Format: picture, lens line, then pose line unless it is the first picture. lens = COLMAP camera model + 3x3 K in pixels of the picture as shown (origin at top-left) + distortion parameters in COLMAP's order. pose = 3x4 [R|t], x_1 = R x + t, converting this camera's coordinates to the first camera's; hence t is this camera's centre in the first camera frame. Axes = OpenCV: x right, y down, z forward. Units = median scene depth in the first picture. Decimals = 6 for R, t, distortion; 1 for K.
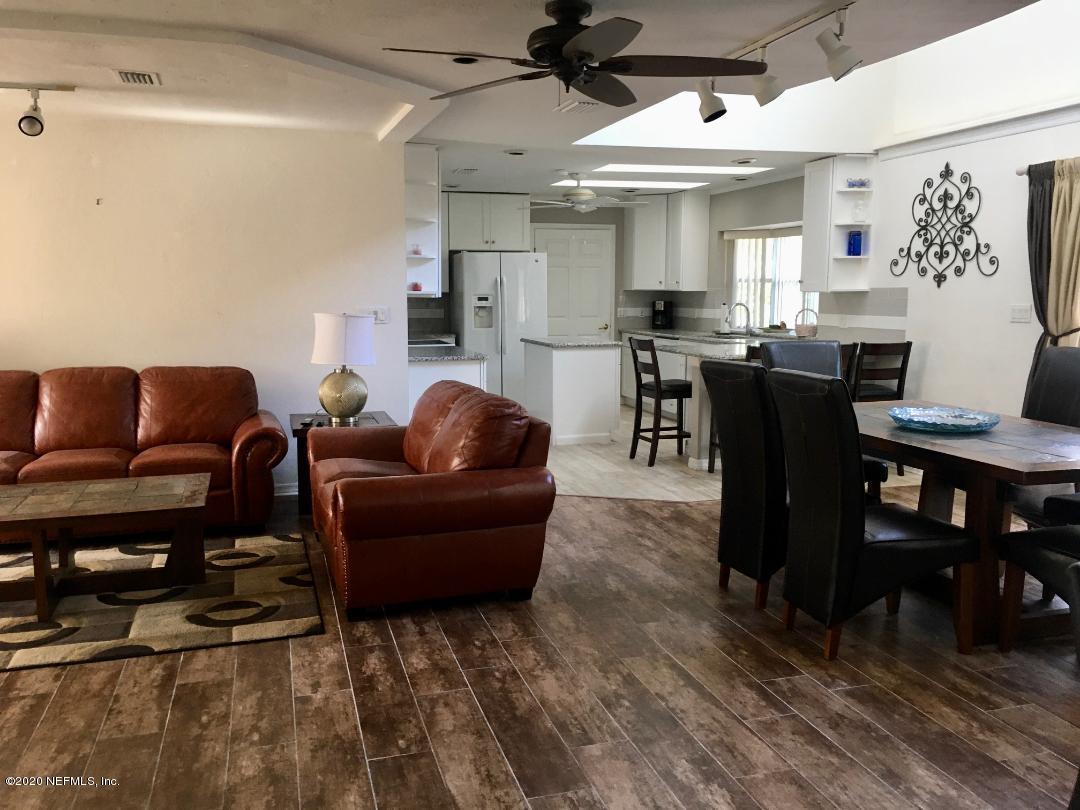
lens RADIAL K [[918.1, 0, 534.2], [0, 918.1, 403.0], [0, 0, 1]] dist [0.025348, -0.010104]
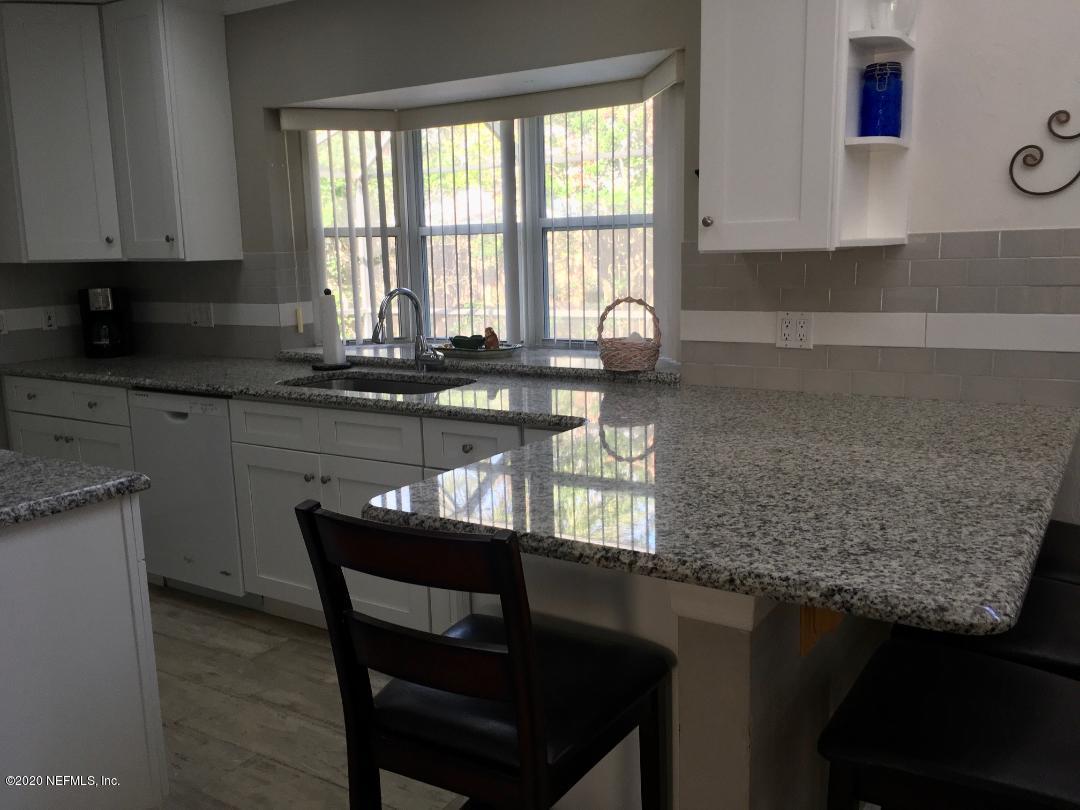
lens RADIAL K [[918.1, 0, 539.4], [0, 918.1, 409.9], [0, 0, 1]] dist [0.025348, -0.010104]
pose [[0.754075, -0.130194, 0.643754, 0.017178], [0.105130, 0.991445, 0.077365, -0.079939], [-0.648319, 0.009339, 0.761311, 0.655646]]
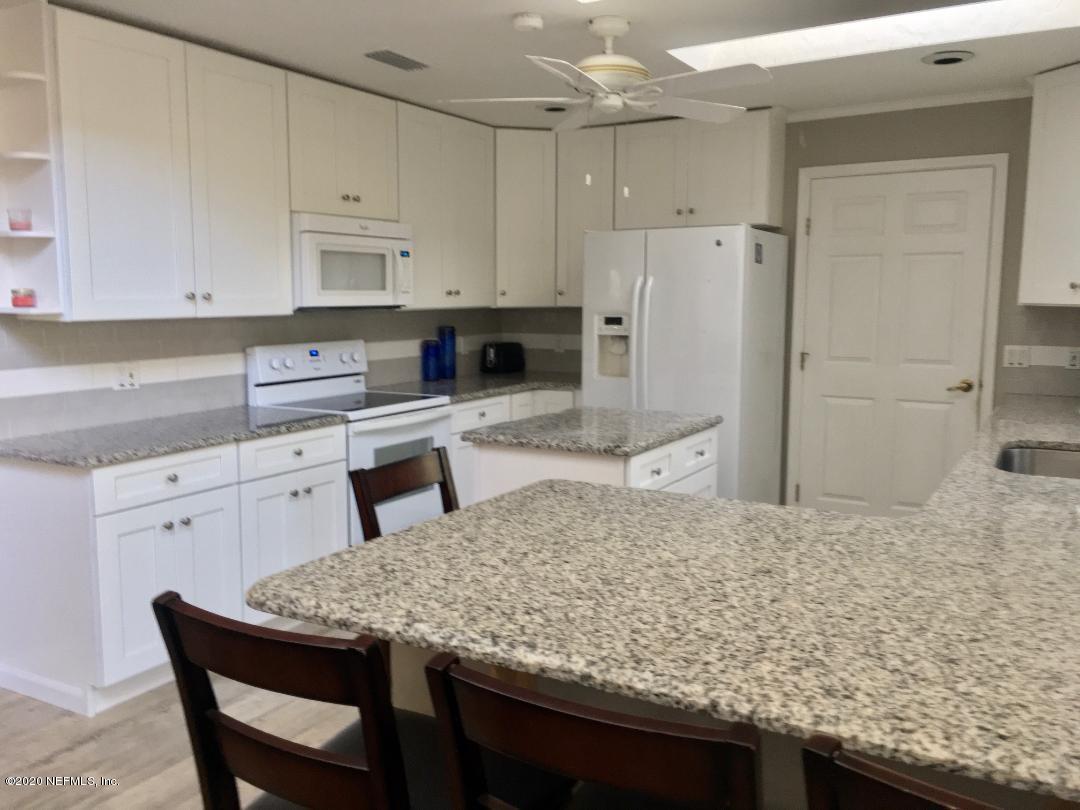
lens RADIAL K [[918.1, 0, 543.9], [0, 918.1, 410.4], [0, 0, 1]] dist [0.025348, -0.010104]
pose [[0.692182, 0.089993, -0.716090, 0.299922], [-0.089976, 0.995215, 0.038100, -0.081370], [0.716092, 0.038059, 0.696968, 0.628739]]
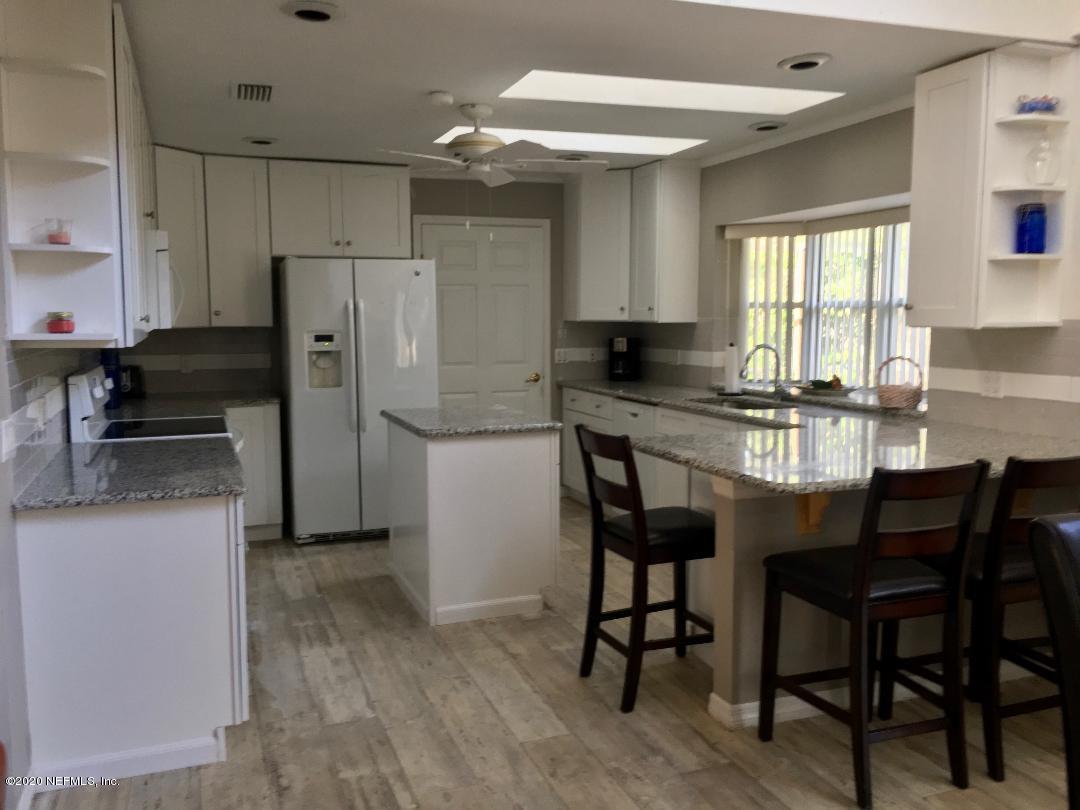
lens RADIAL K [[918.1, 0, 533.9], [0, 918.1, 405.2], [0, 0, 1]] dist [0.025348, -0.010104]
pose [[0.998012, -0.010437, 0.062152, 0.041504], [0.011988, 0.999624, -0.024640, -0.056164], [-0.061872, 0.025337, 0.997762, 0.419936]]
